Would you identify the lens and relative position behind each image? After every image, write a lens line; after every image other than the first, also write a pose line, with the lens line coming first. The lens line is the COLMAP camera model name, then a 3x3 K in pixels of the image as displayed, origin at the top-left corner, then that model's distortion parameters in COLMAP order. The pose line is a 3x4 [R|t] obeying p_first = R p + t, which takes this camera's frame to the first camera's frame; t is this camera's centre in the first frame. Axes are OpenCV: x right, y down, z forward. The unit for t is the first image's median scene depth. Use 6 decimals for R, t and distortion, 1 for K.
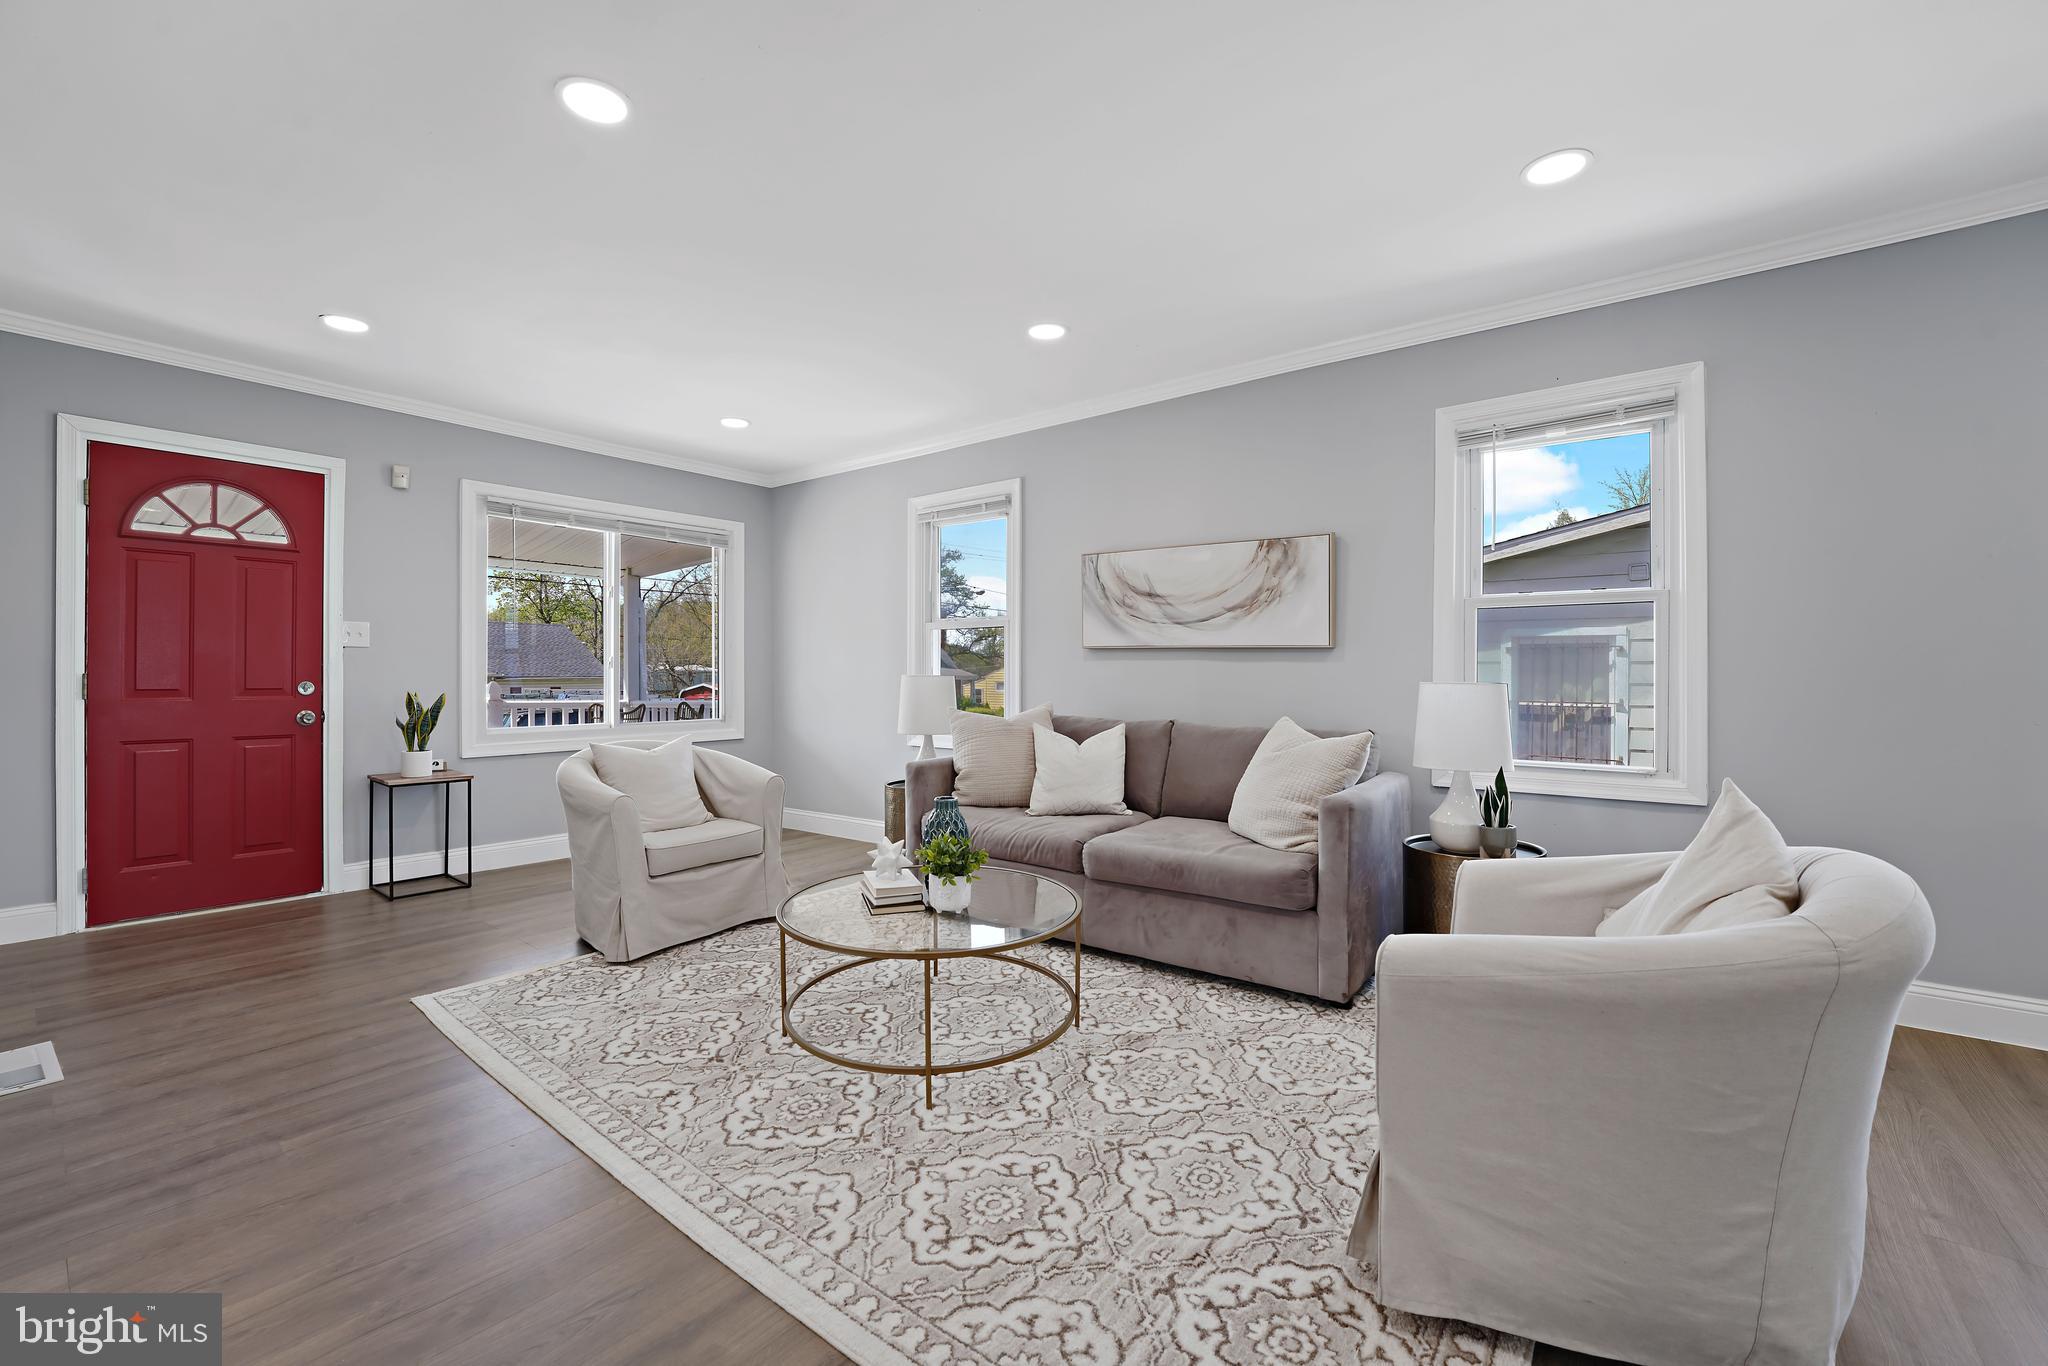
lens RADIAL K [[836.5, 0, 1016.3], [0, 836.5, 677.2], [0, 0, 1]] dist [-0.025632, 0.000262]
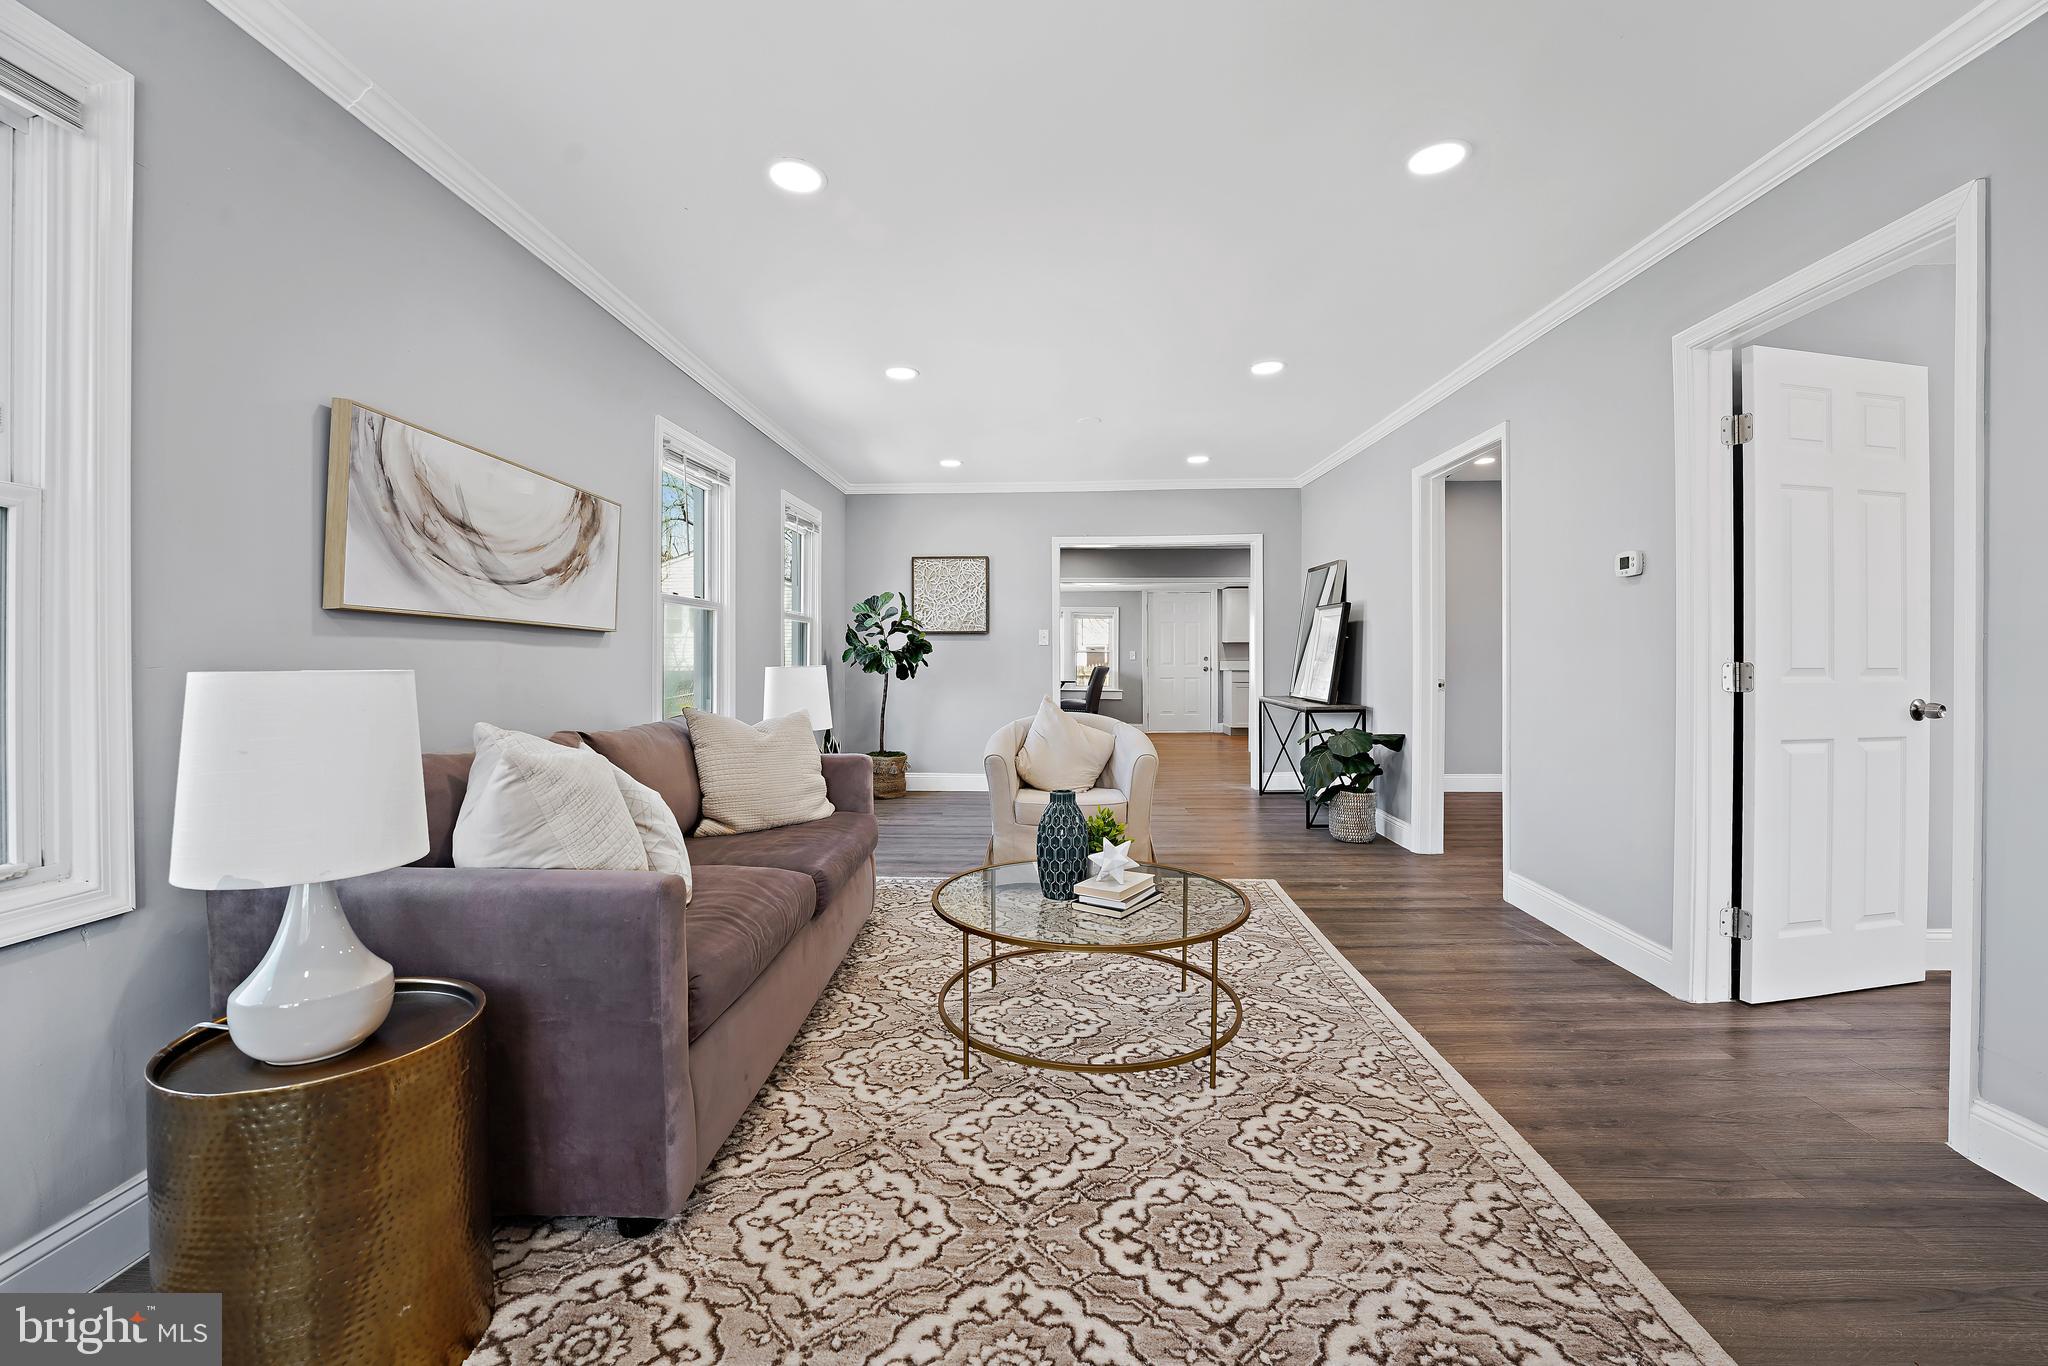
lens RADIAL K [[835.8, 0, 1023.3], [0, 835.8, 664.9], [0, 0, 1]] dist [-0.025716, -0.000023]
pose [[-0.593944, -0.004050, 0.804496, -0.655005], [0.011578, 0.999841, 0.013581, -0.007735], [-0.804423, 0.017381, -0.593802, 1.286218]]
